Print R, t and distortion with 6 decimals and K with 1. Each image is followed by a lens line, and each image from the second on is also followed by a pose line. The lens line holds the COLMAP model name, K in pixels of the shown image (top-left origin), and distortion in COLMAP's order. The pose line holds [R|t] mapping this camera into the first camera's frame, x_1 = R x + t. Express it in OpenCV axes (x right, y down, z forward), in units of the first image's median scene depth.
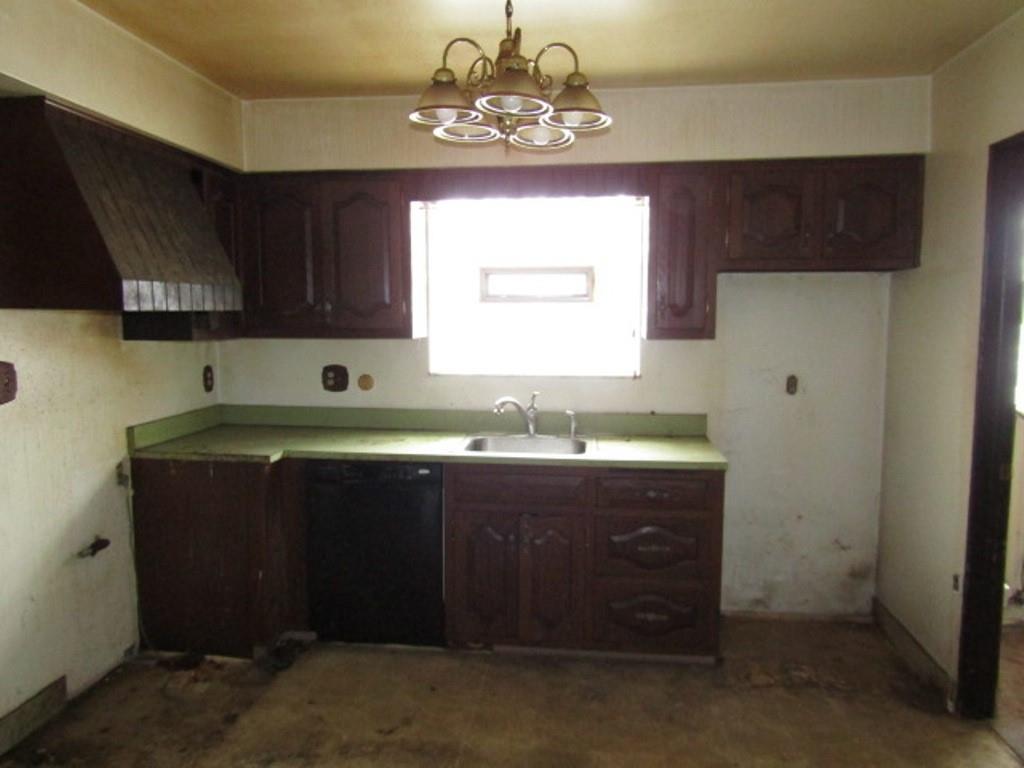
lens RADIAL K [[727.6, 0, 512.7], [0, 727.6, 389.6], [0, 0, 1]] dist [-0.018463, 0.012618]
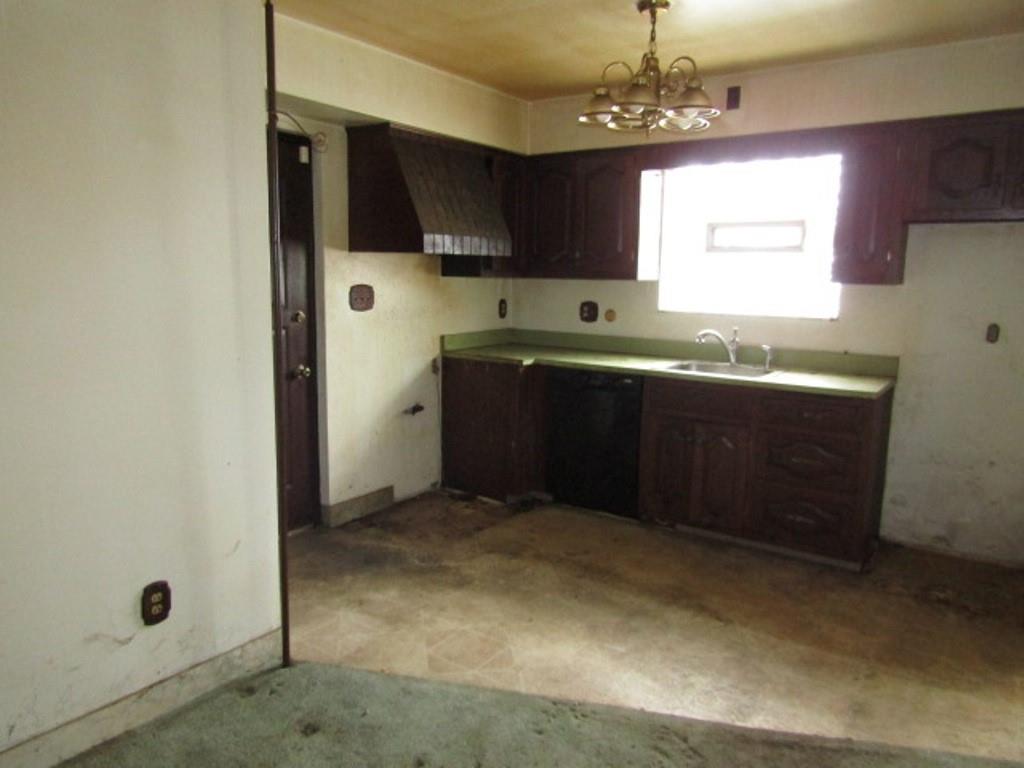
lens RADIAL K [[725.6, 0, 513.0], [0, 725.6, 390.4], [0, 0, 1]] dist [0.001396, -0.004725]
pose [[0.880506, 0.090210, -0.465371, 0.301742], [-0.064448, 0.995391, 0.071013, 0.049263], [0.469633, -0.032535, 0.882262, -0.249133]]
